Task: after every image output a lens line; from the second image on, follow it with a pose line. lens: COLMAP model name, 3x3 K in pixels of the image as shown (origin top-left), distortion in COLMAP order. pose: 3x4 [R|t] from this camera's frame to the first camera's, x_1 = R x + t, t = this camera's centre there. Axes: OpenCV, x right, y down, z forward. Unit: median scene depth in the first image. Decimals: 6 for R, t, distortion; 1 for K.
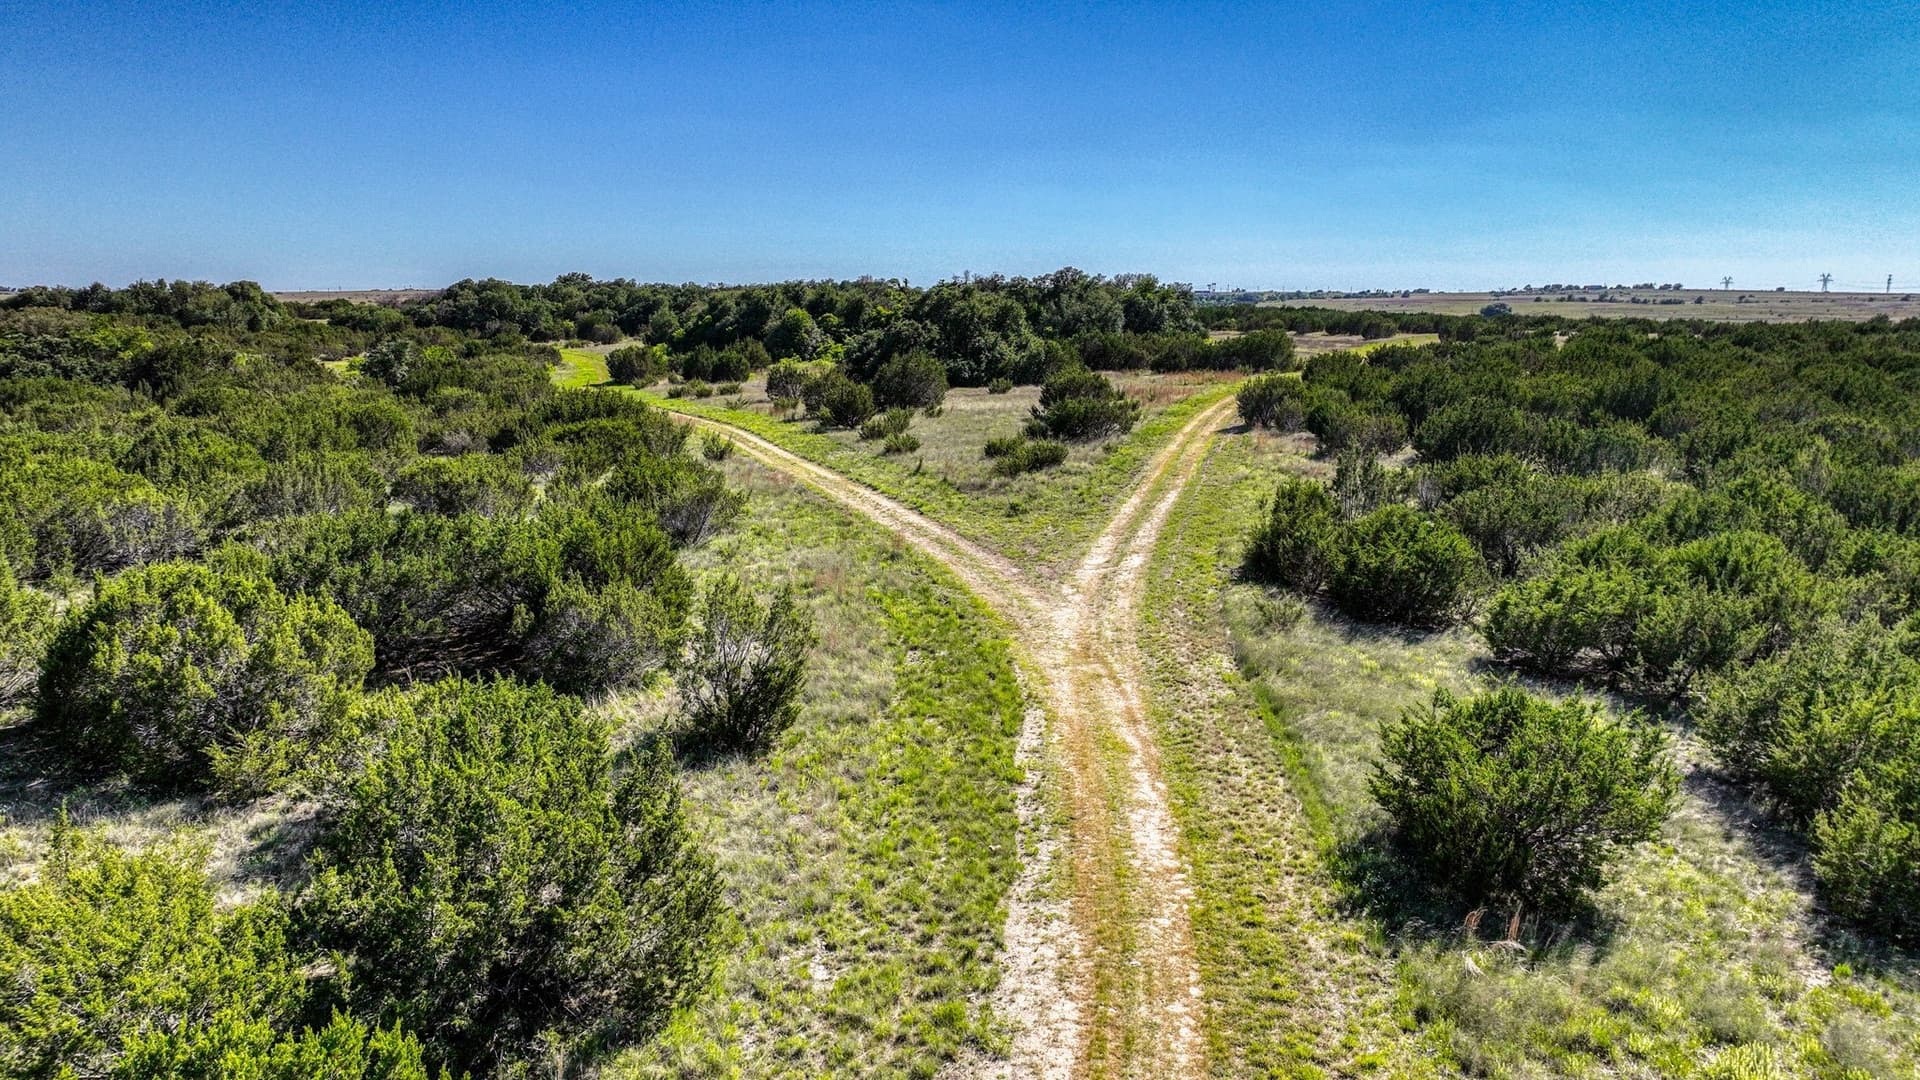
lens RADIAL K [[1345.1, 0, 960.0], [0, 1345.1, 540.0], [0, 0, 1]] dist [-0.011323, 0.030153]
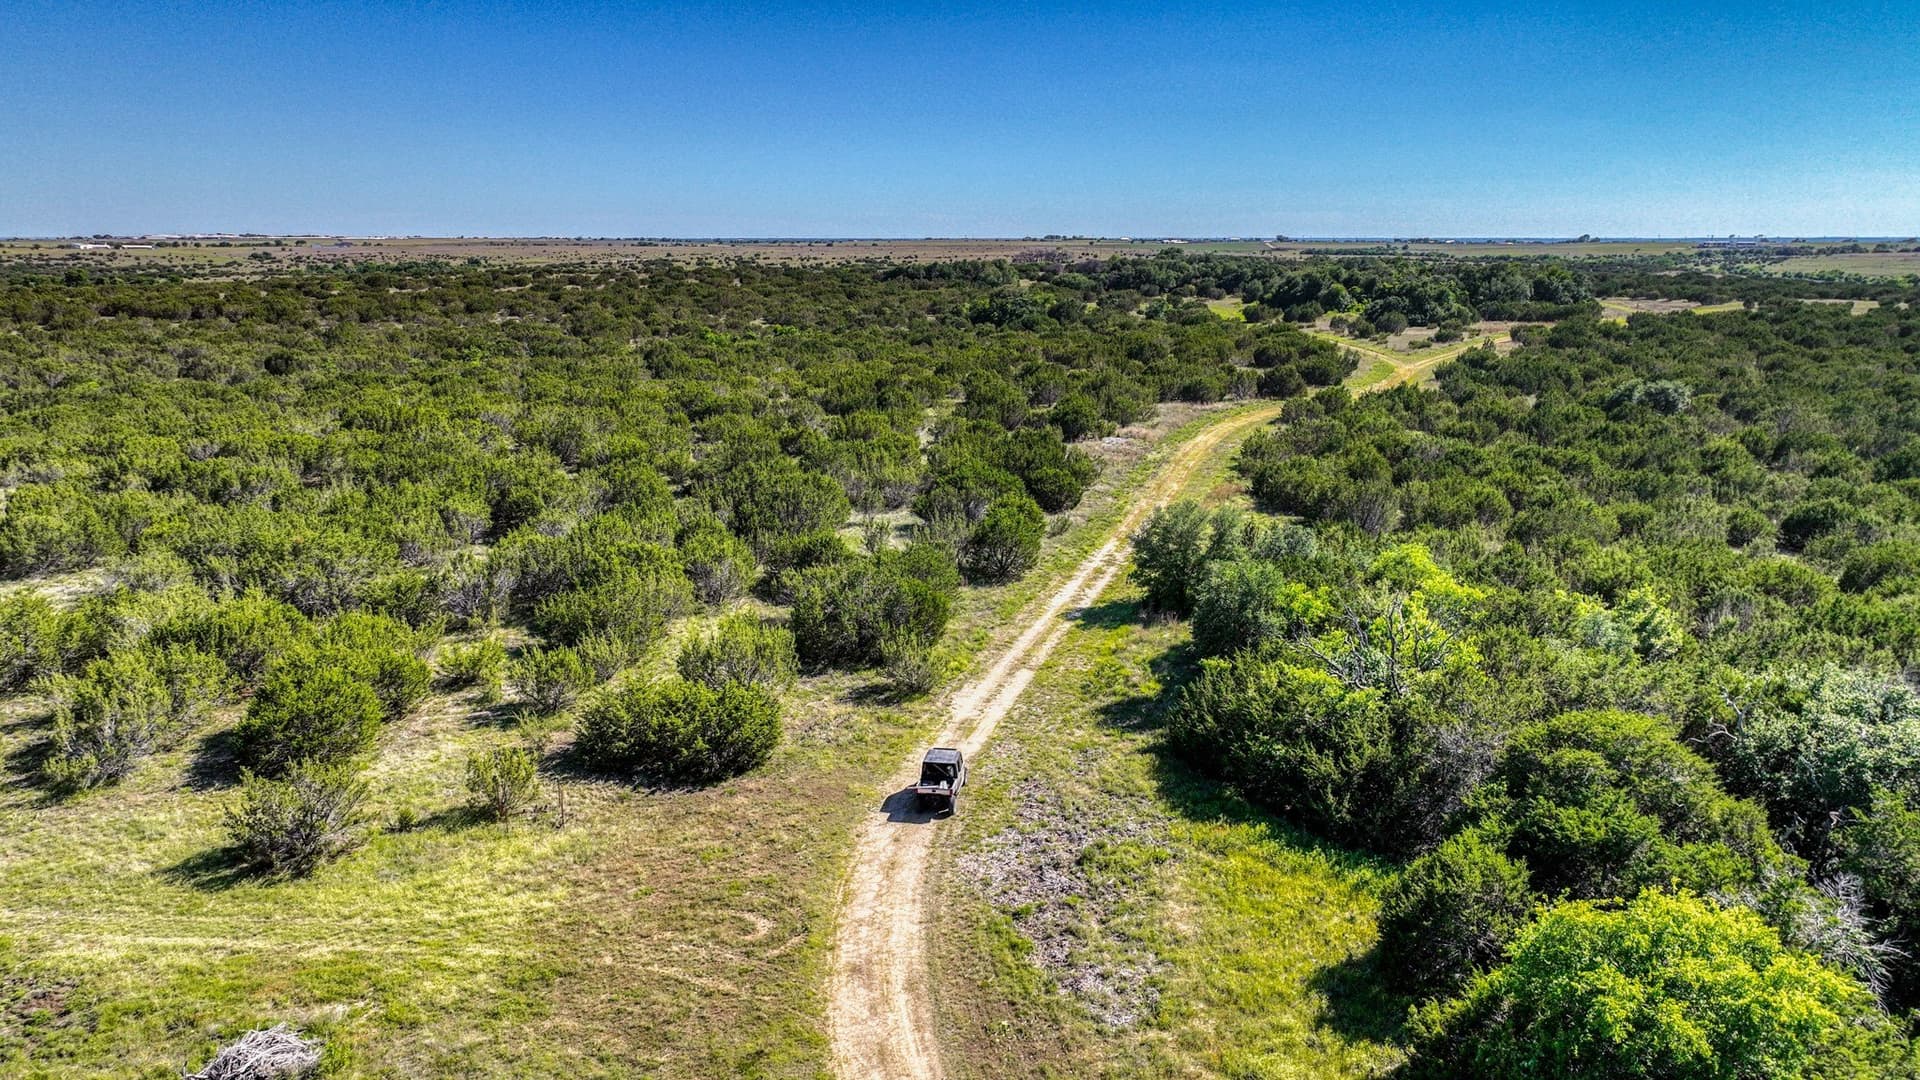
lens RADIAL K [[1345.1, 0, 960.0], [0, 1345.1, 540.0], [0, 0, 1]] dist [-0.011323, 0.030153]
pose [[0.933325, 0.077512, -0.350566, 0.091892], [-0.063588, 0.996668, 0.051076, 0.156795], [0.353357, -0.025378, 0.935144, -1.234094]]
